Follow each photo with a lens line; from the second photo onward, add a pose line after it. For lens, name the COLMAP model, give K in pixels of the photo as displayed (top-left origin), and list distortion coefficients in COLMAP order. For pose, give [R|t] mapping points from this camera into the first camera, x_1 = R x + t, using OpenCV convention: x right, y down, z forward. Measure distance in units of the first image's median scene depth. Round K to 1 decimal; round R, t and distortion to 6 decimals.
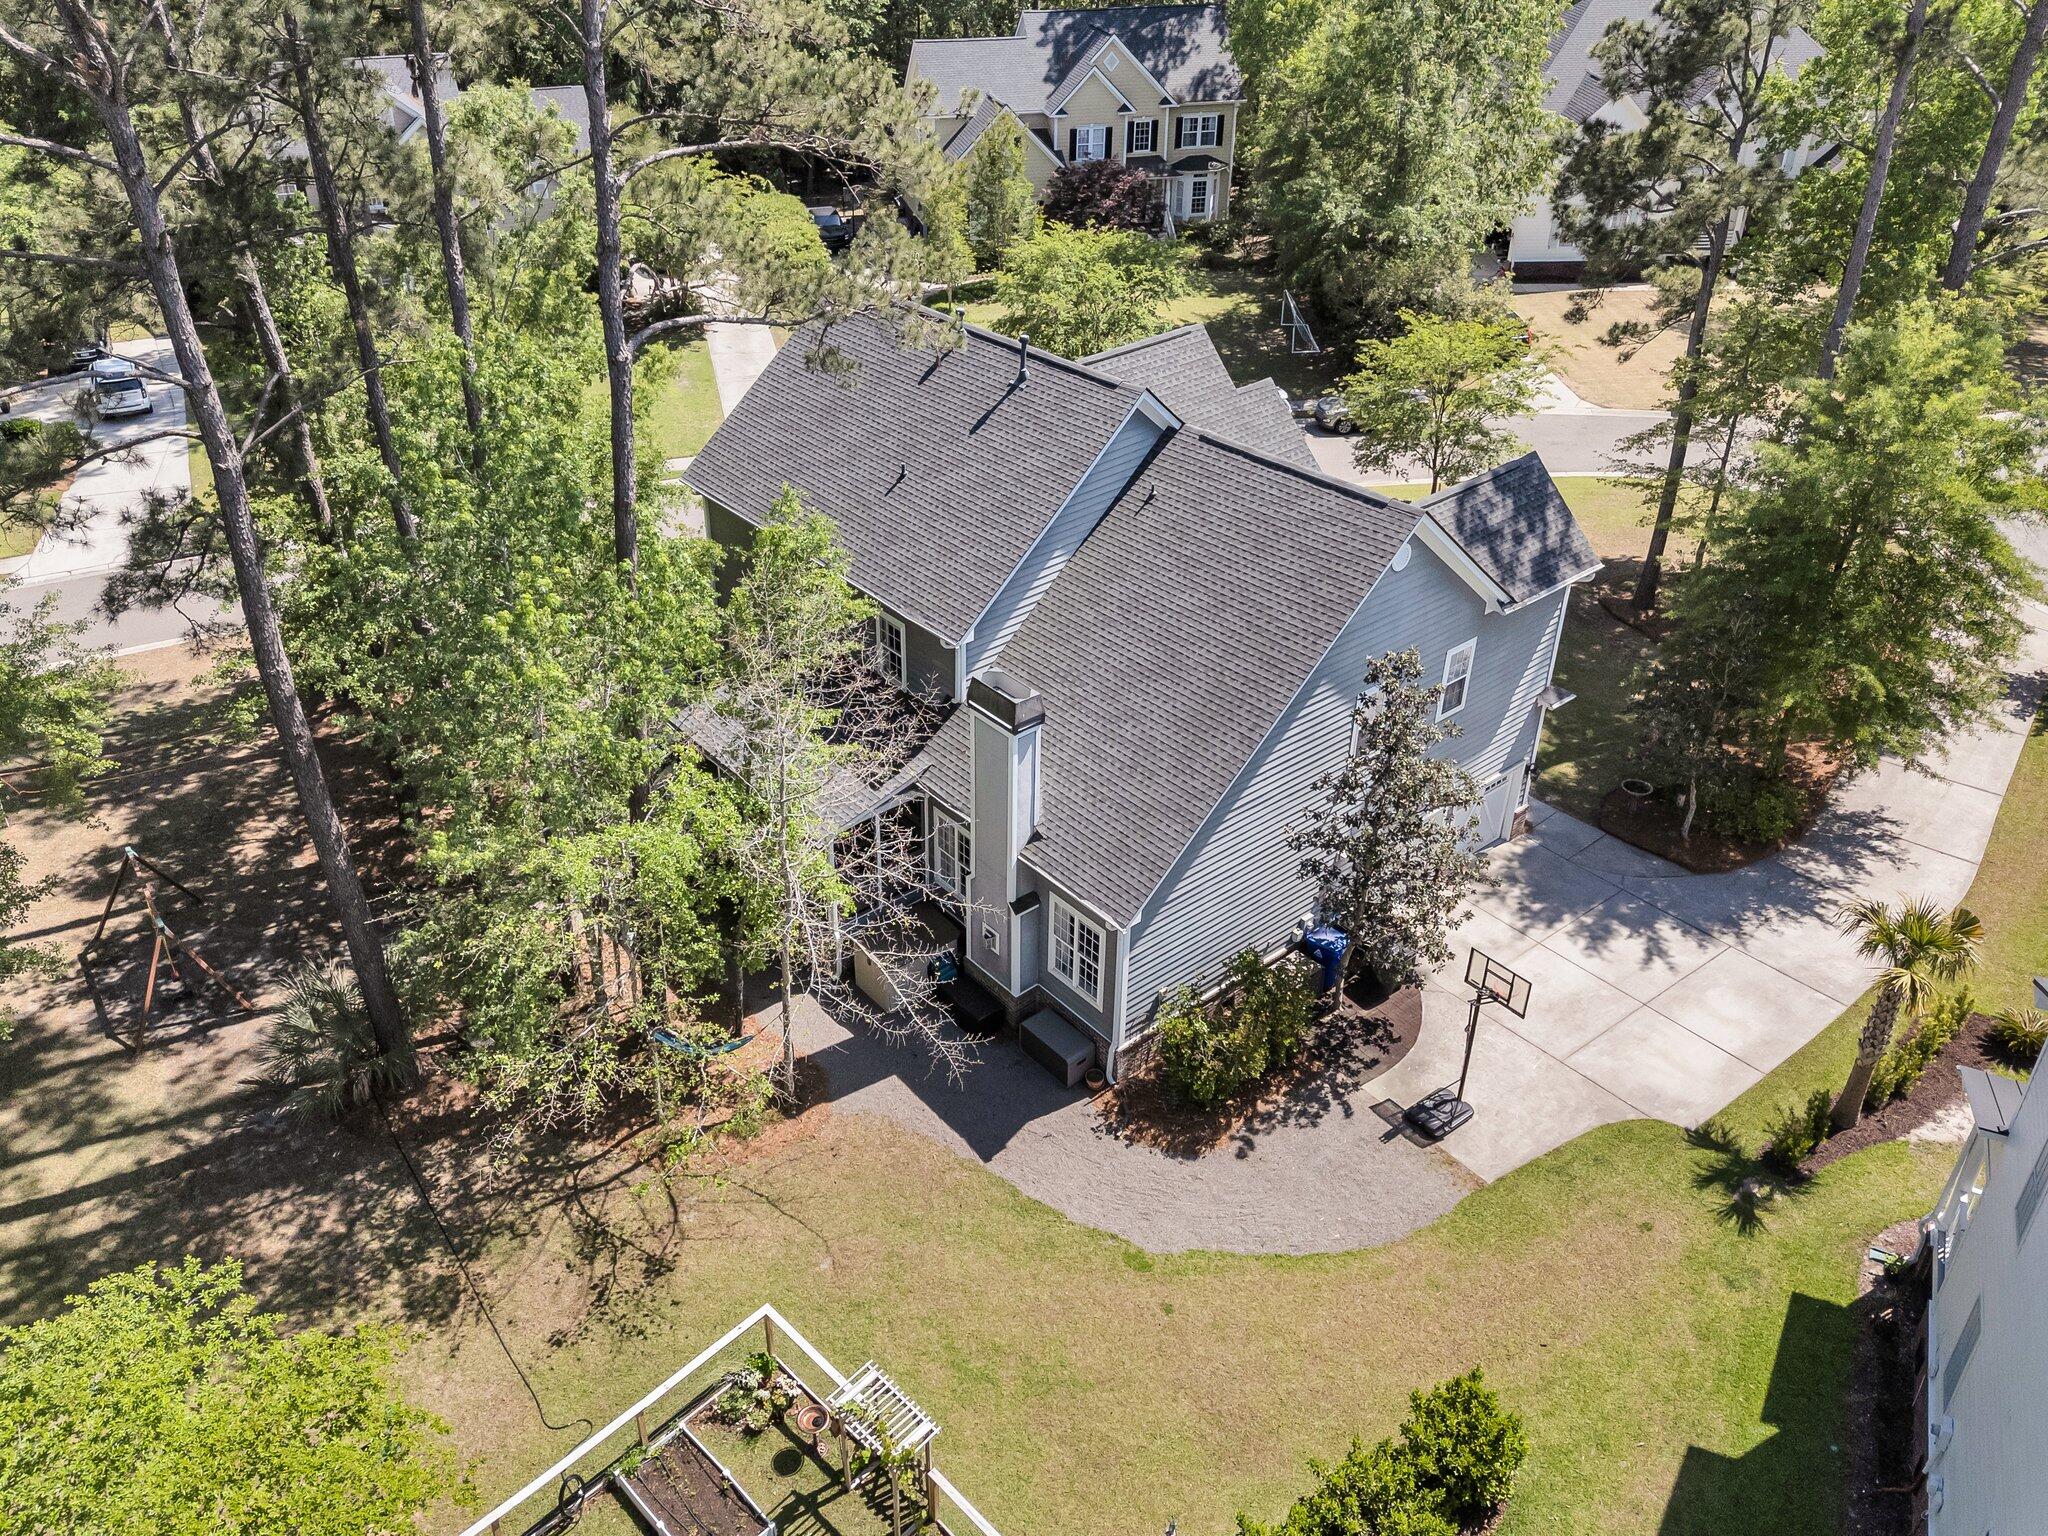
lens RADIAL K [[1560.4, 0, 987.4], [0, 1560.4, 691.7], [0, 0, 1]] dist [0.108716, -0.125684]
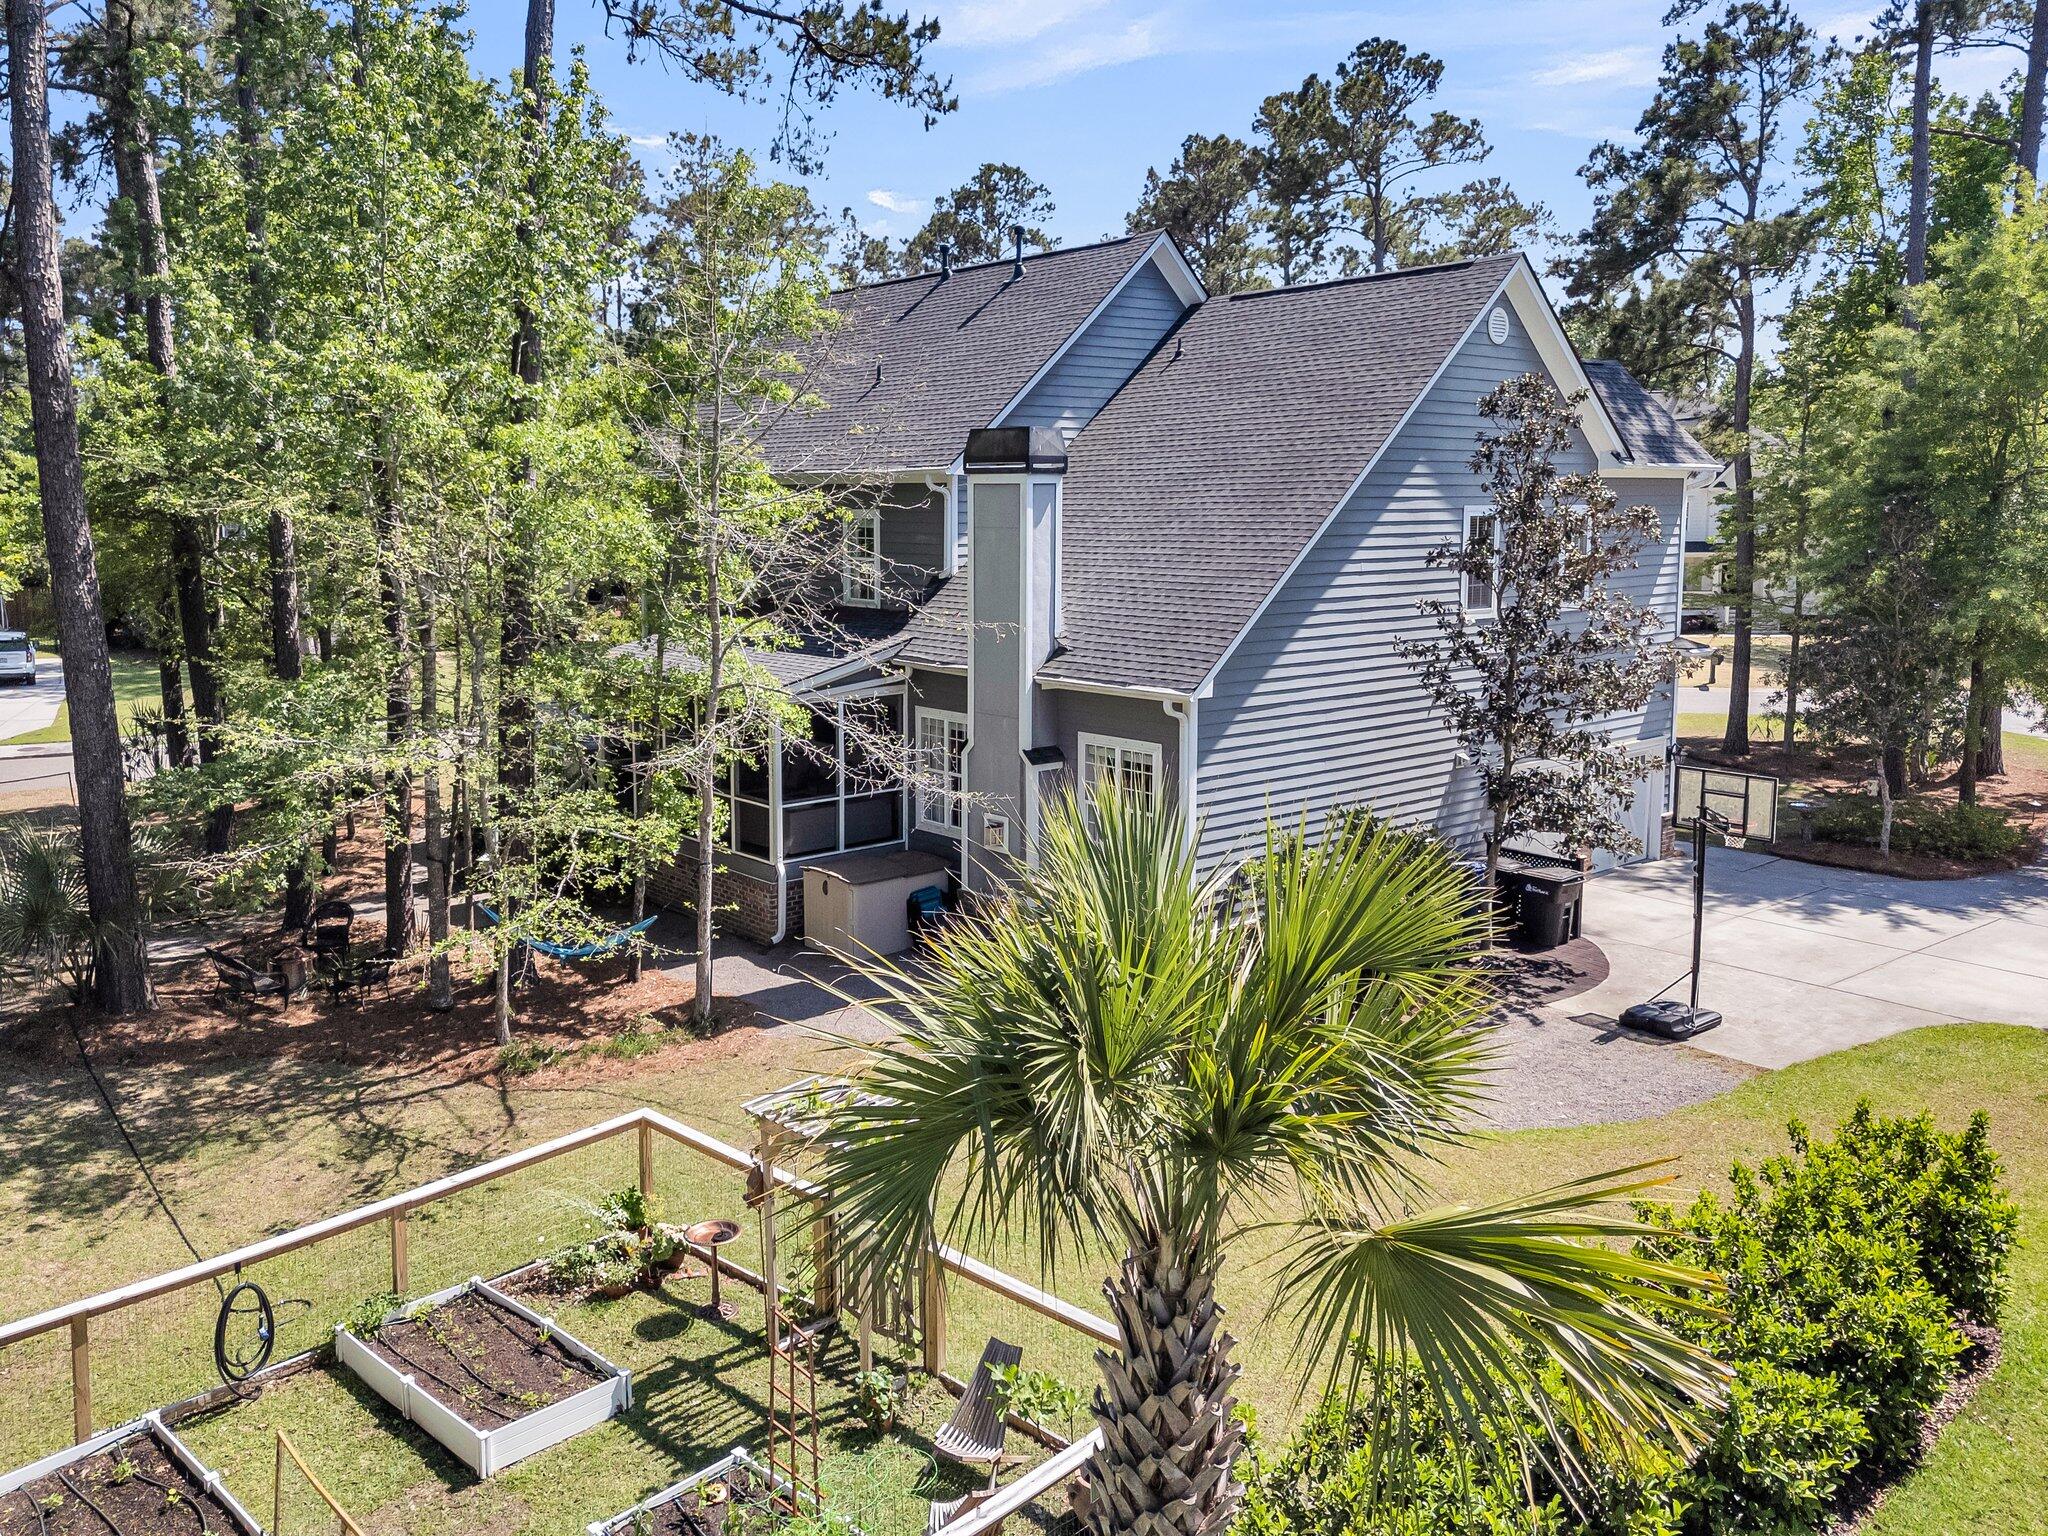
lens RADIAL K [[1560.4, 0, 987.4], [0, 1560.4, 691.7], [0, 0, 1]] dist [0.108716, -0.125684]
pose [[0.999627, -0.008213, 0.026046, -0.022785], [0.017858, 0.918121, -0.395897, 0.421183], [-0.020662, 0.396215, 0.917925, 0.346638]]
